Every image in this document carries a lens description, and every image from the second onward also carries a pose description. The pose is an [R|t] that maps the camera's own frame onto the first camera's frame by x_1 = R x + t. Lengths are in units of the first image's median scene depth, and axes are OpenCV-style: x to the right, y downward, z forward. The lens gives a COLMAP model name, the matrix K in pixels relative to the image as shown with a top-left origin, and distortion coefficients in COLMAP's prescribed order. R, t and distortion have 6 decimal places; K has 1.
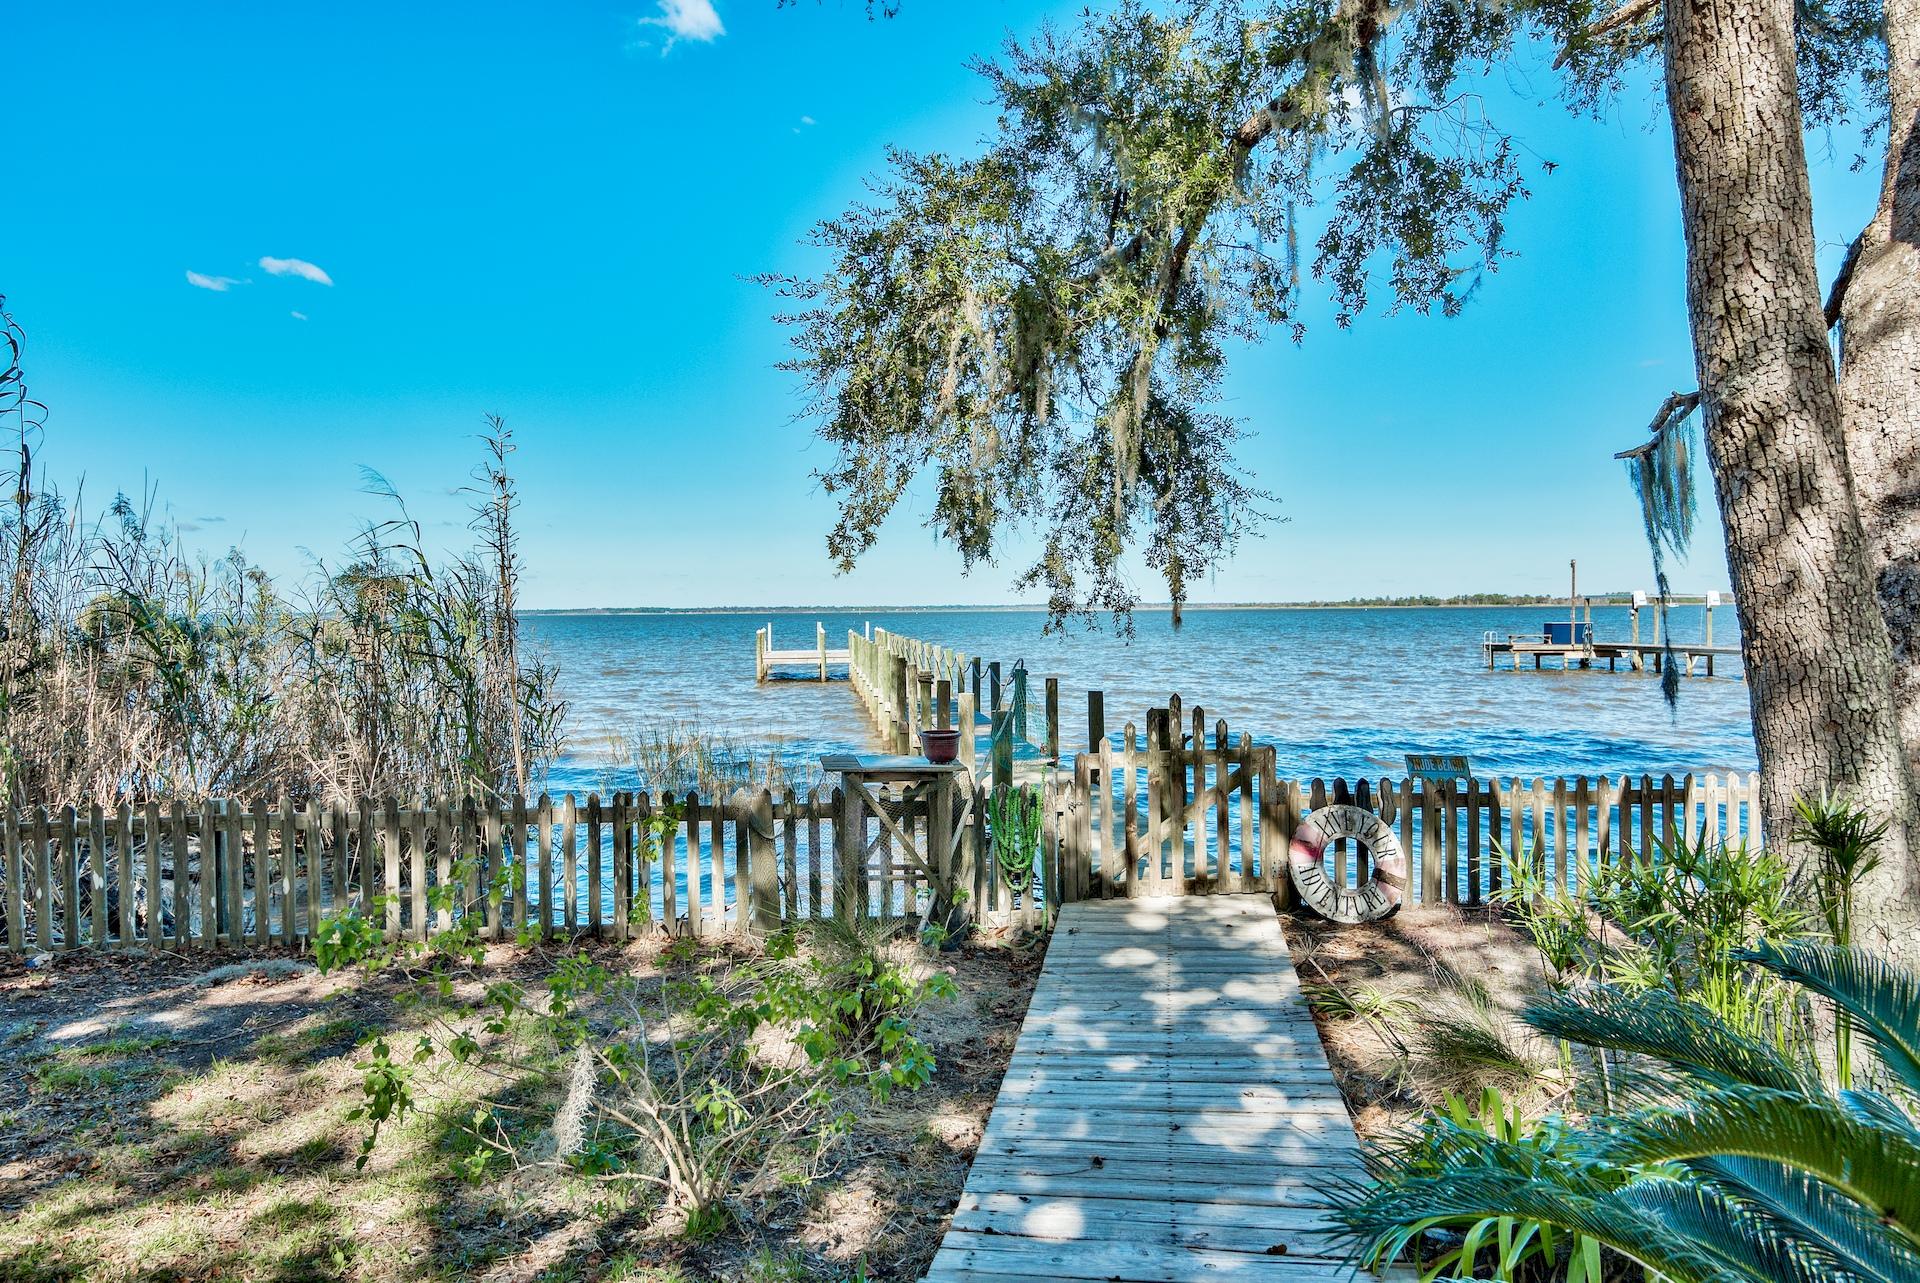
lens RADIAL K [[1387.5, 0, 960.0], [0, 1387.5, 641.5], [0, 0, 1]] dist [0.000375, 0.000044]
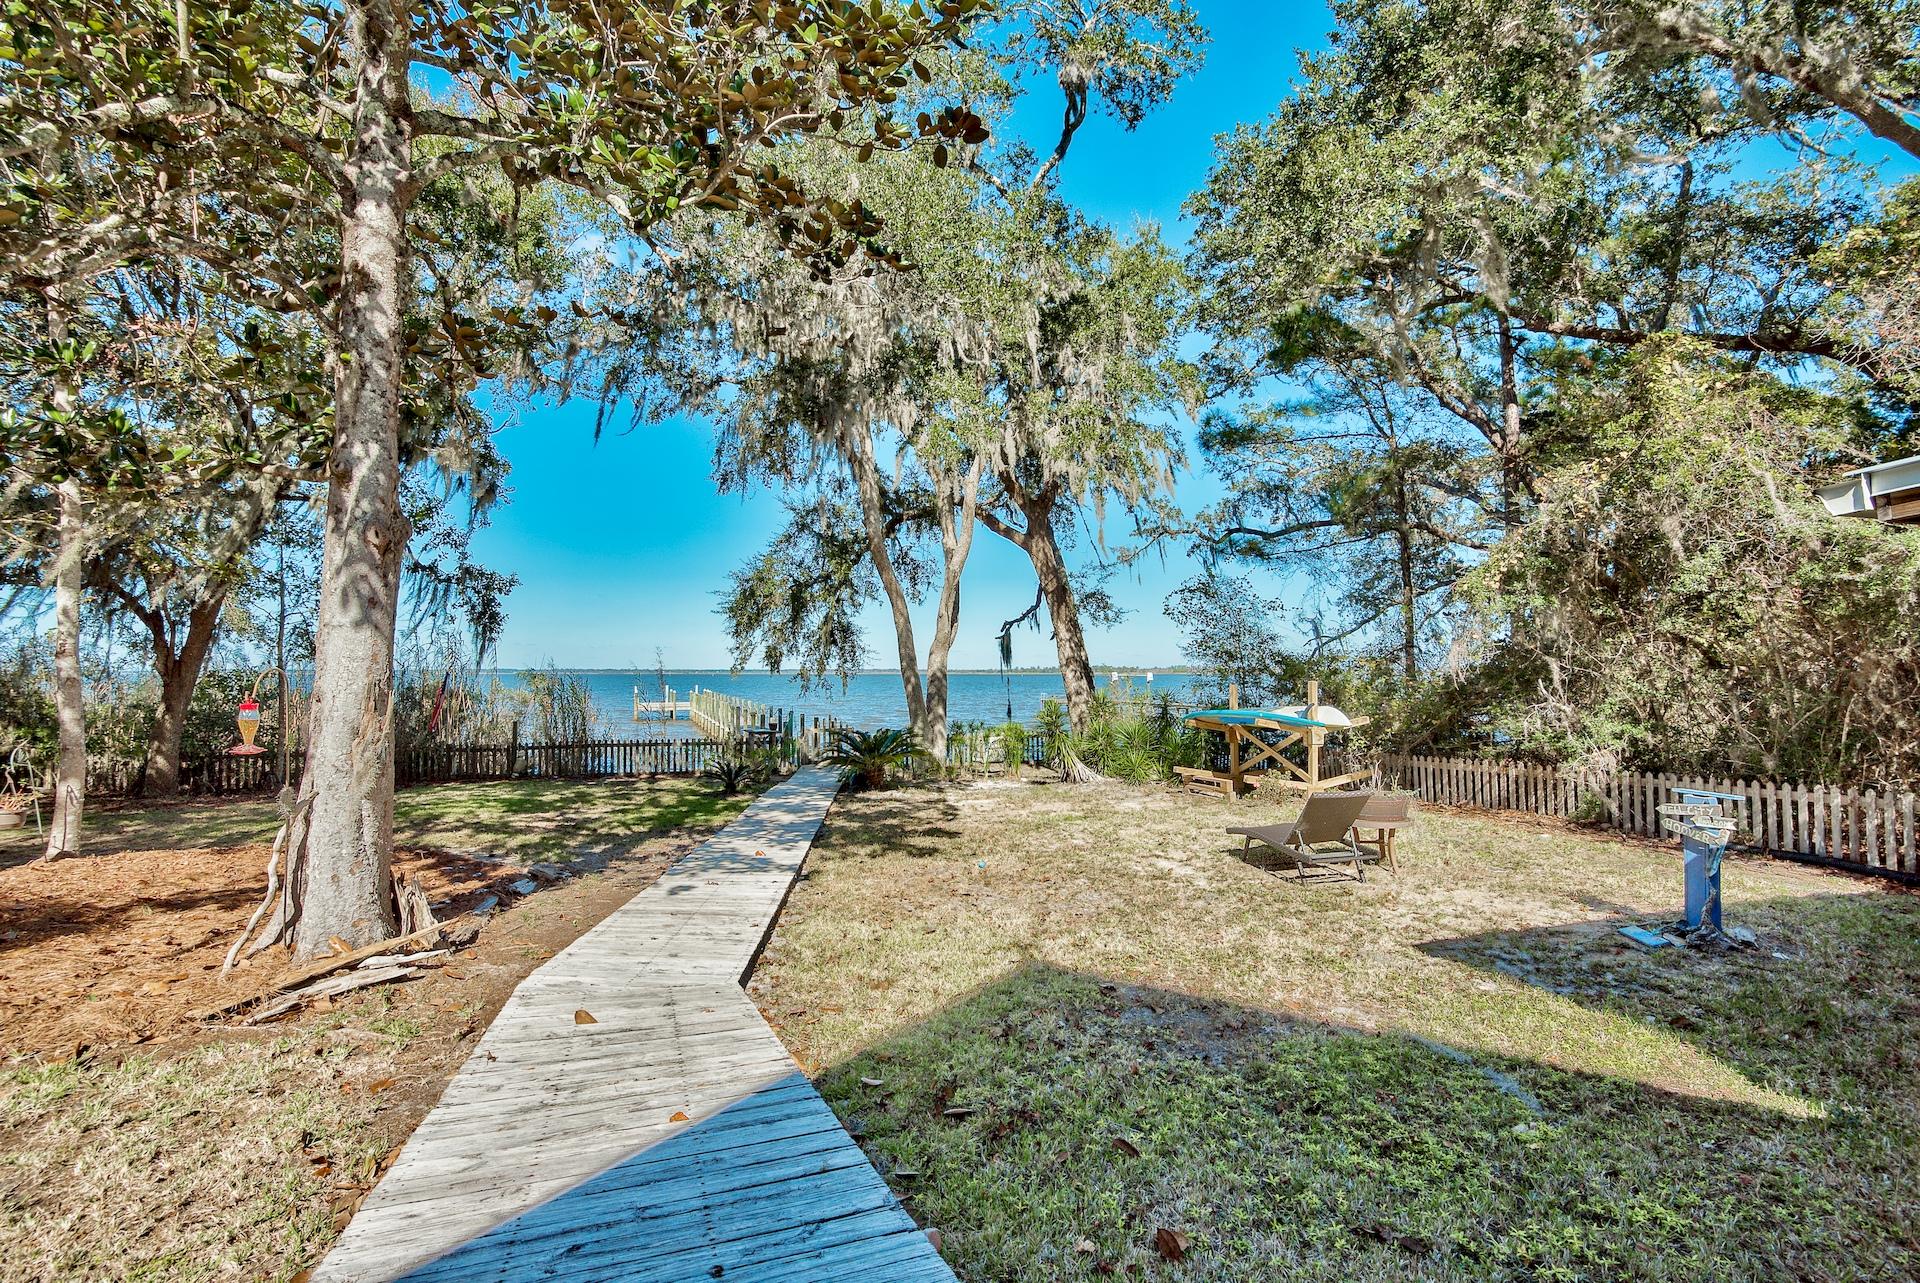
lens RADIAL K [[925.1, 0, 960.0], [0, 925.1, 641.5], [0, 0, 1]] dist [-0.002534, -0.000560]
pose [[0.974493, 0.011848, 0.224105, -0.056161], [0.001254, 0.998302, -0.058229, -0.011222], [-0.224414, 0.057025, 0.972824, -1.125890]]
